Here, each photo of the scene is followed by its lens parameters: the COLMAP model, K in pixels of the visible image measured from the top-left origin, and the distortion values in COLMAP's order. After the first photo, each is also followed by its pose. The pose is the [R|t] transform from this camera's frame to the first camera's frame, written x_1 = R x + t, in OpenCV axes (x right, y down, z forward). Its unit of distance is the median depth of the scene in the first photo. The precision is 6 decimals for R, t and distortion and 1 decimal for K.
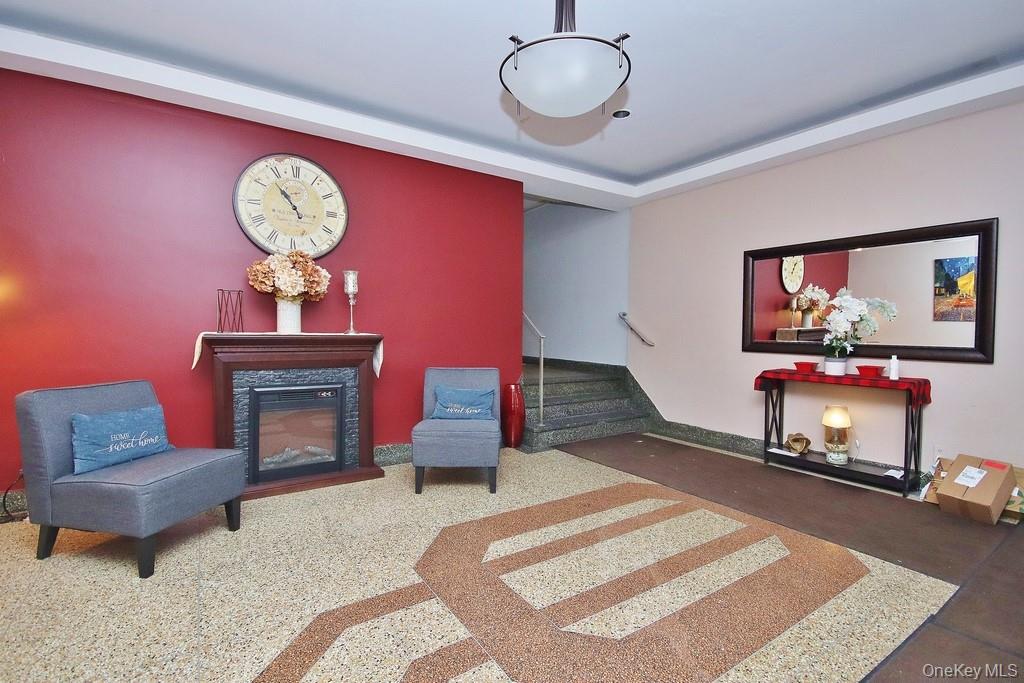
lens RADIAL K [[471.6, 0, 511.2], [0, 471.6, 344.3], [0, 0, 1]] dist [0.001160, -0.000507]
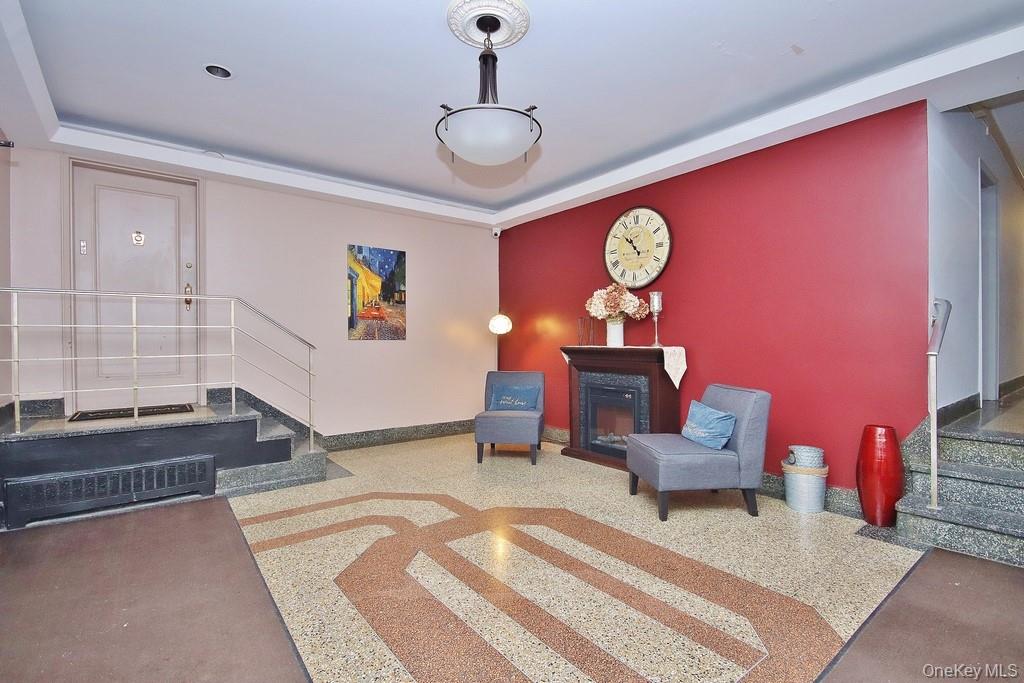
lens RADIAL K [[471.6, 0, 511.2], [0, 471.6, 344.3], [0, 0, 1]] dist [0.001160, -0.000507]
pose [[0.075922, -0.007602, -0.997085, 0.988531], [-0.031191, 0.999463, -0.009995, -0.008547], [0.996626, 0.031859, 0.075644, 0.729631]]
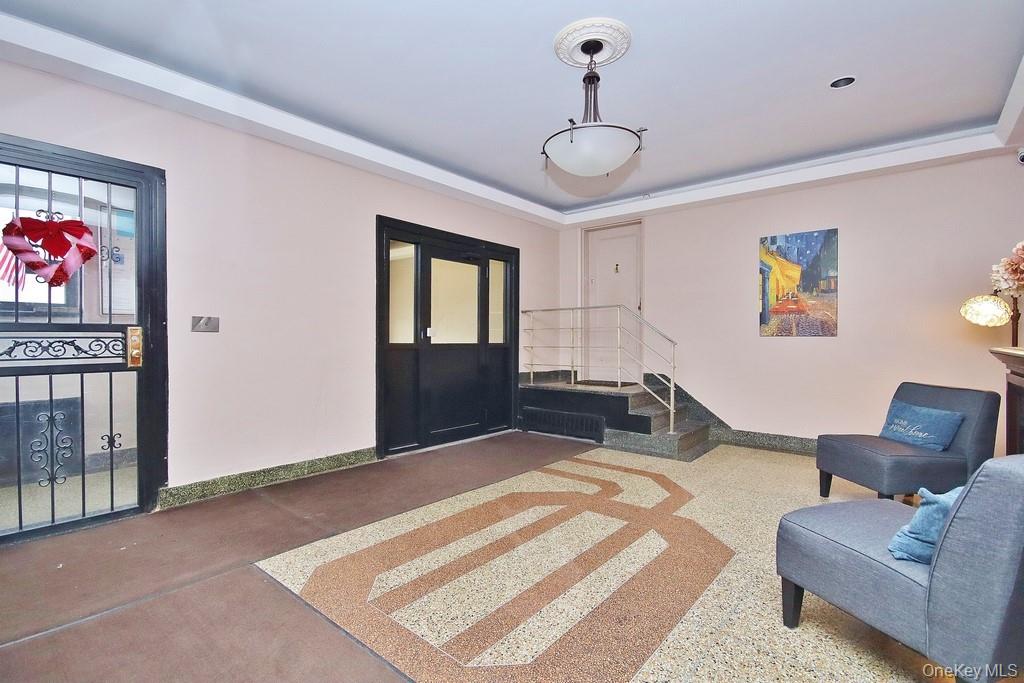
lens RADIAL K [[471.6, 0, 511.2], [0, 471.6, 344.3], [0, 0, 1]] dist [0.001160, -0.000507]
pose [[-0.960008, -0.011153, -0.279751, 0.519012], [-0.024060, 0.998796, 0.042746, -0.047170], [0.278937, 0.047767, -0.959121, 1.667857]]
